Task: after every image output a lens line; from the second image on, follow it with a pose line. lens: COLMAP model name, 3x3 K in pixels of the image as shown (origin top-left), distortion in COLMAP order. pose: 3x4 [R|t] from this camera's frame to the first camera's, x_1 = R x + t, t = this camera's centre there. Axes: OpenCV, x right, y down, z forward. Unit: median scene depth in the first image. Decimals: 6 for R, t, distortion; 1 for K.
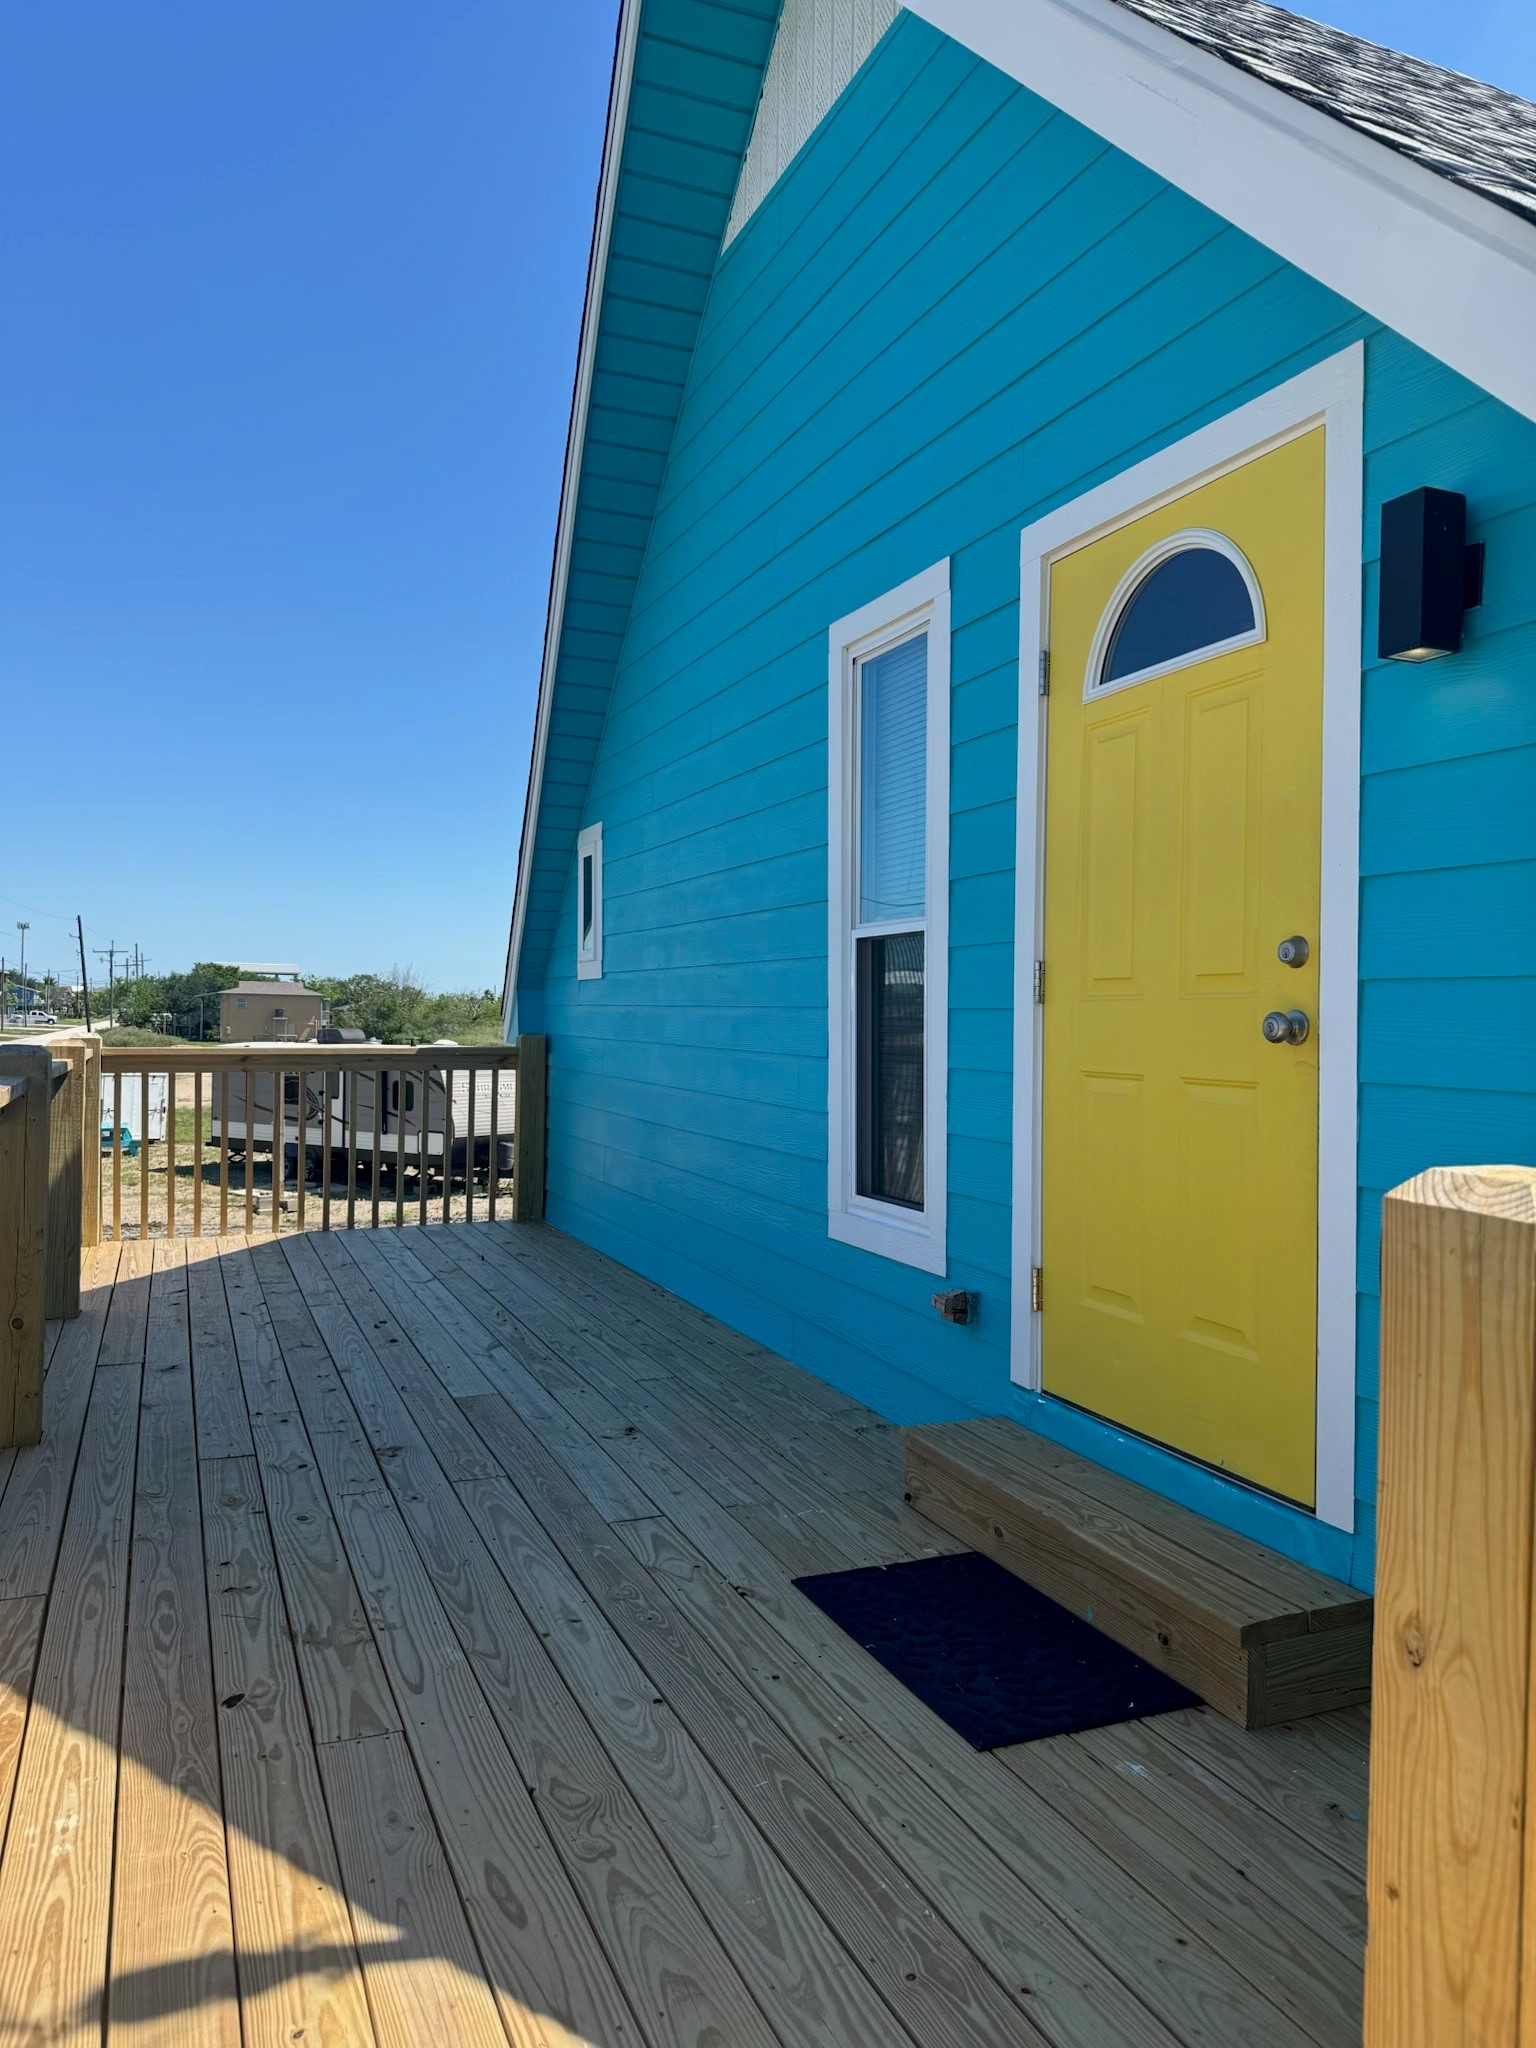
lens RADIAL K [[1424.1, 0, 768.0], [0, 1424.1, 1024.0], [0, 0, 1]] dist [0.100802, -0.145557]
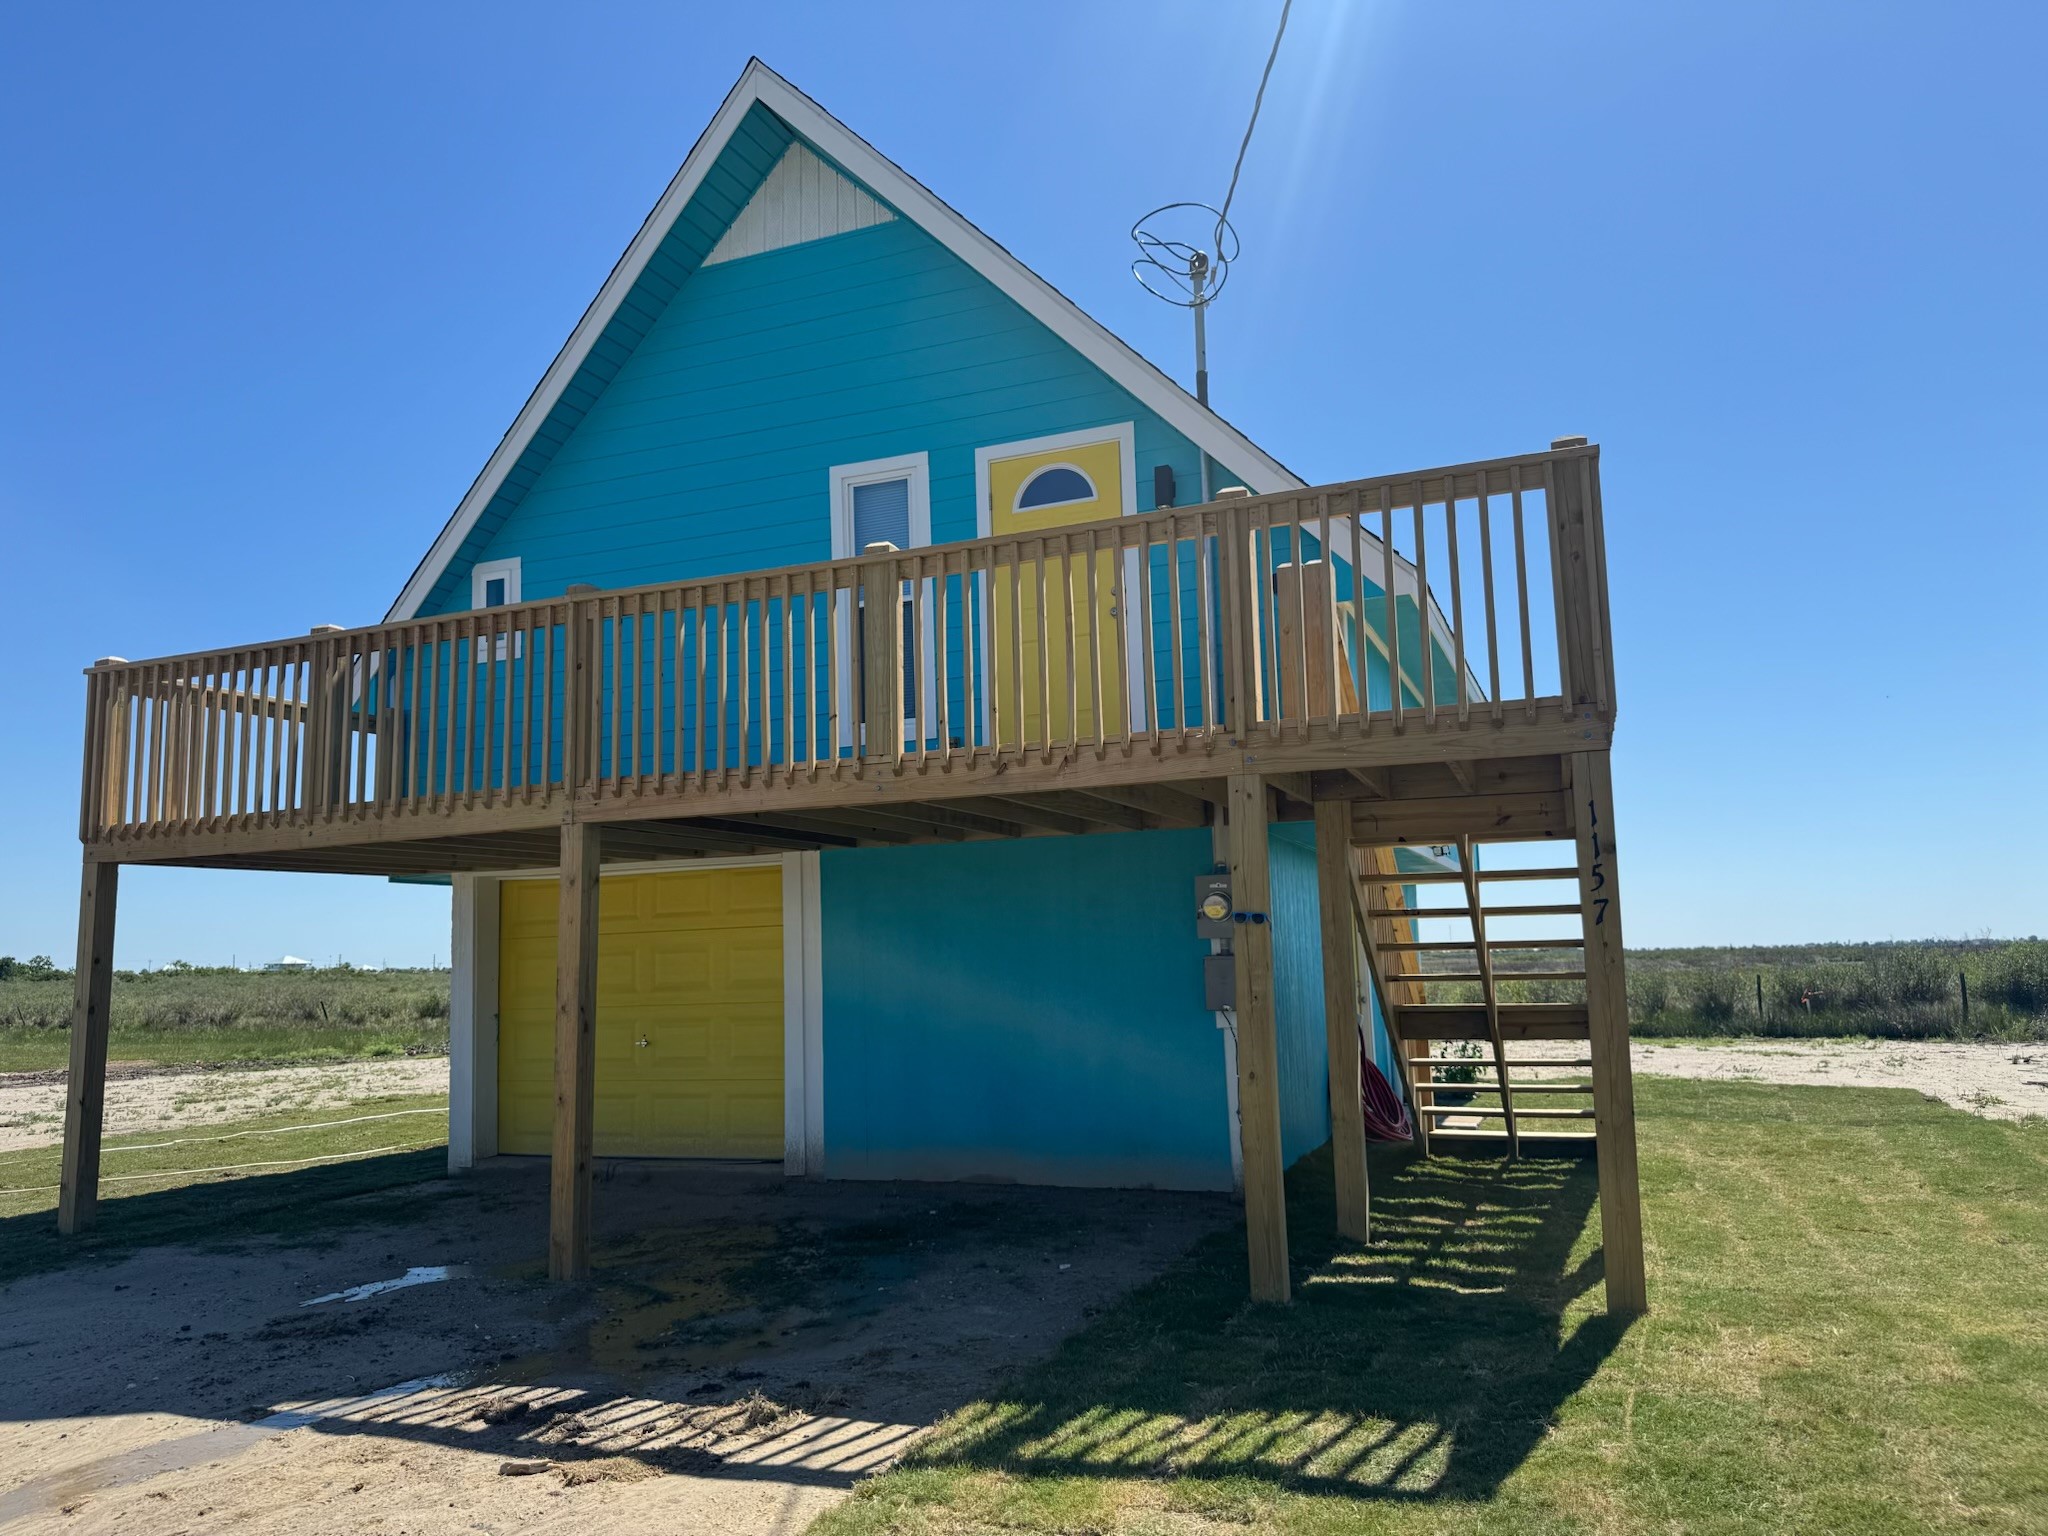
lens RADIAL K [[1424.1, 0, 1024.0], [0, 1424.1, 768.0], [0, 0, 1]] dist [0.100802, -0.145557]
pose [[0.699526, 0.066309, 0.711524, -1.493153], [0.036170, 0.991124, -0.127926, 0.546196], [-0.713692, 0.115223, 0.690918, -0.777301]]
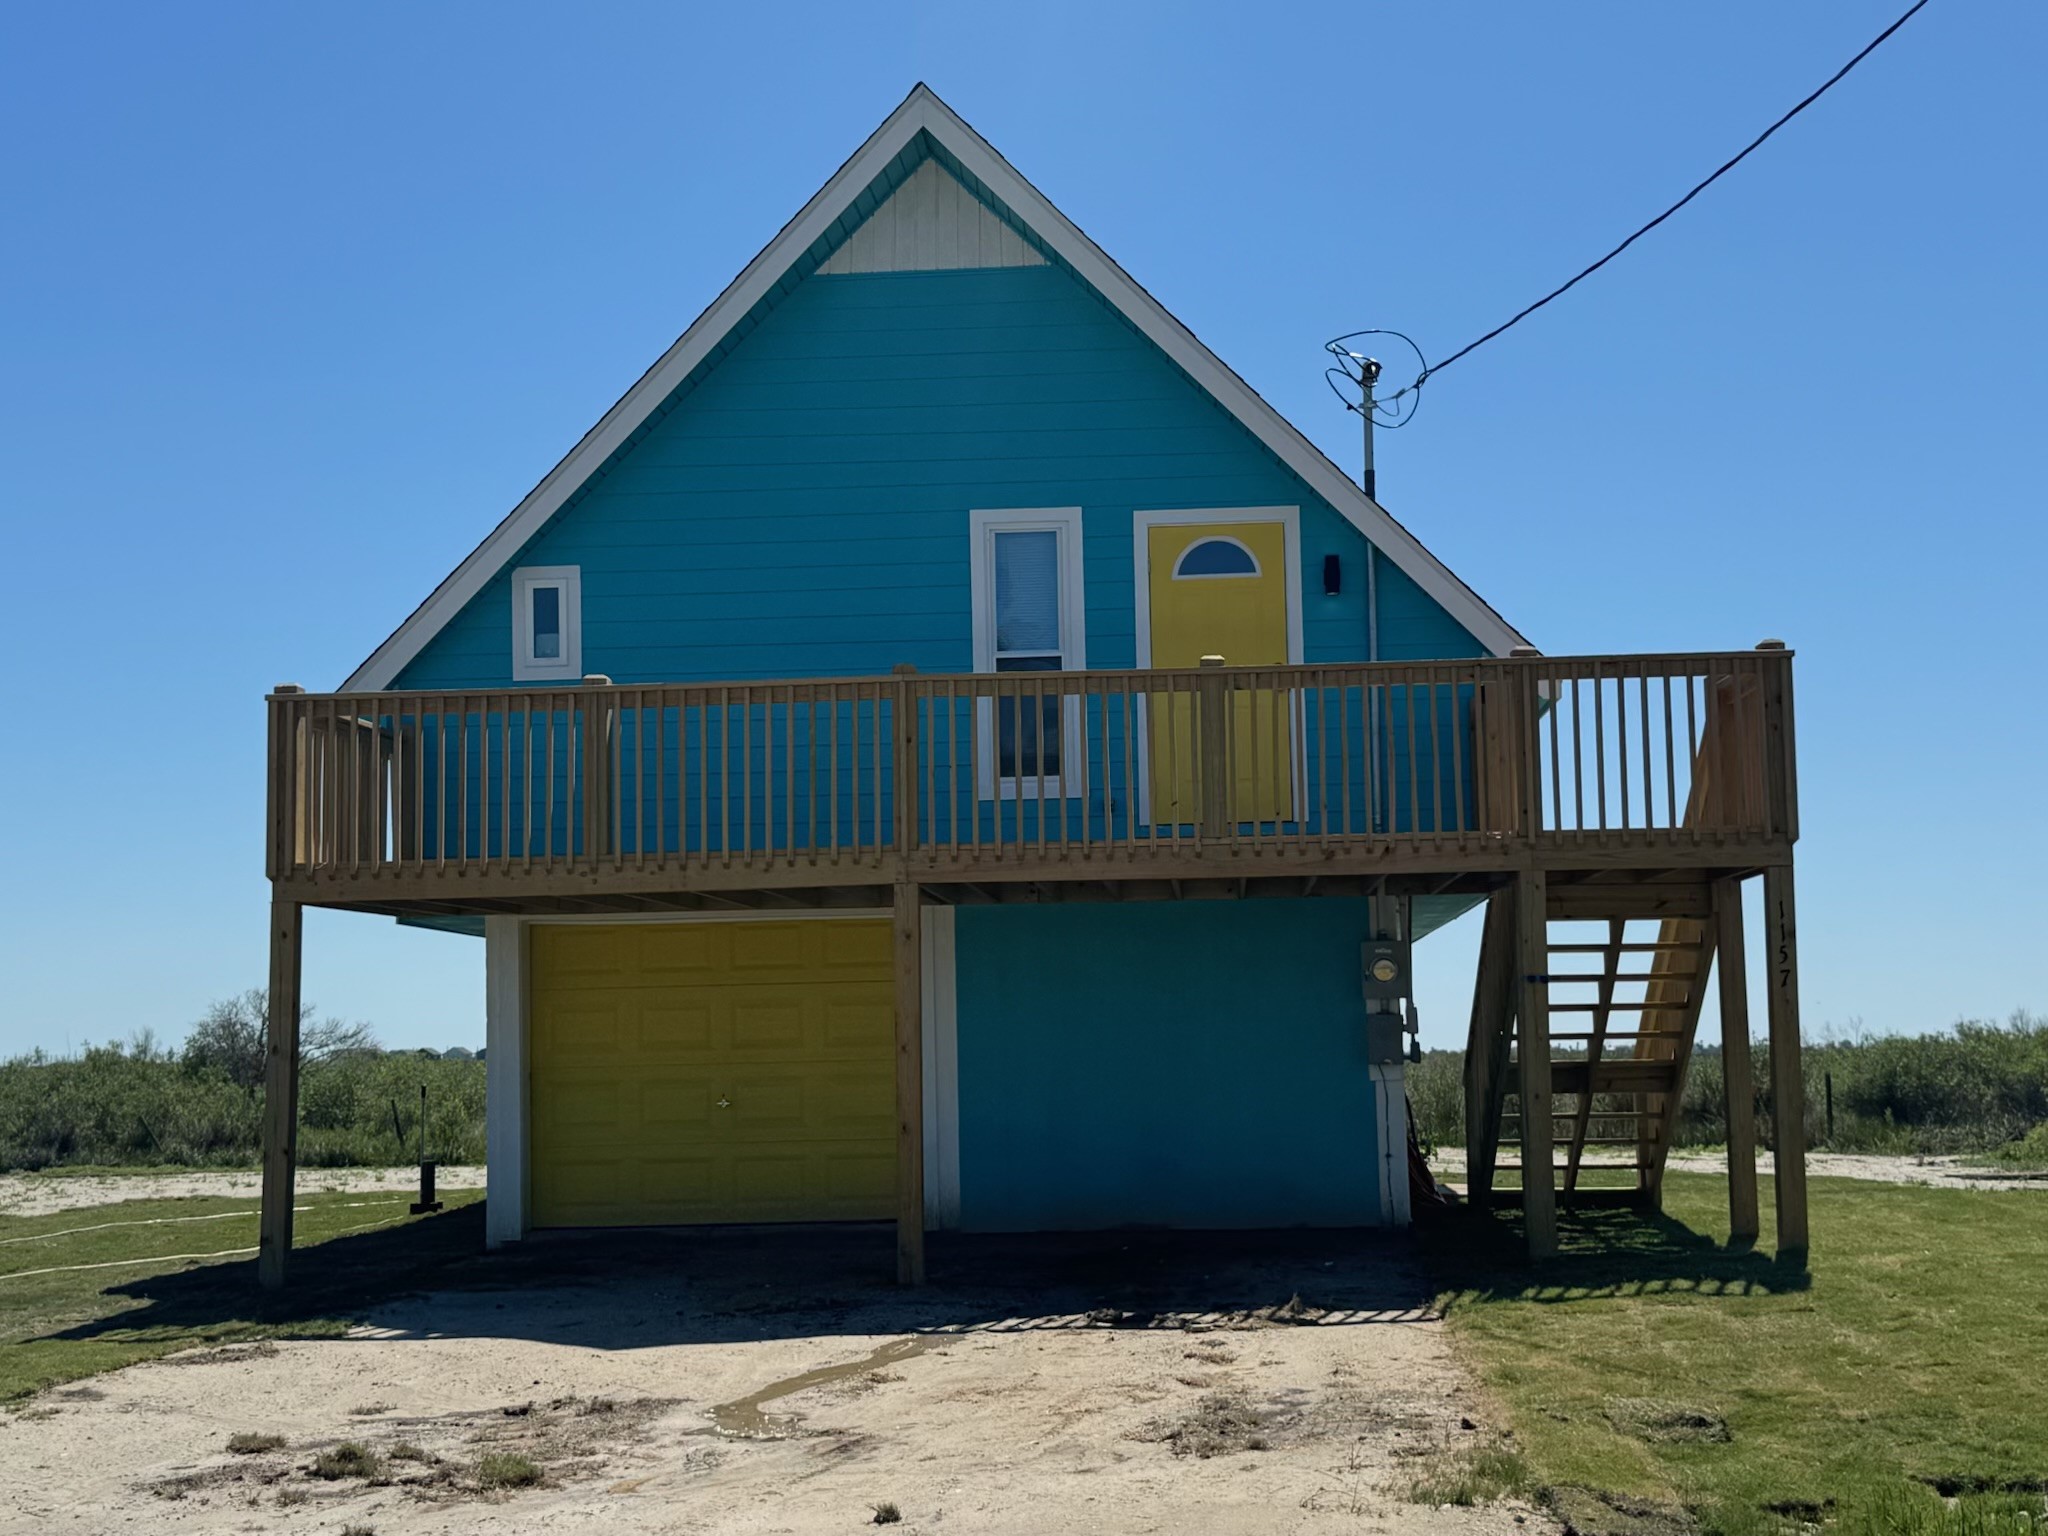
lens RADIAL K [[2705.5, 0, 1024.0], [0, 2705.5, 768.0], [0, 0, 1]] dist [0.087418, -0.040710]
pose [[0.444880, 0.074708, 0.892469, -4.064957], [0.026158, 0.995006, -0.096331, 0.573014], [-0.895208, 0.066201, 0.440704, -0.945338]]
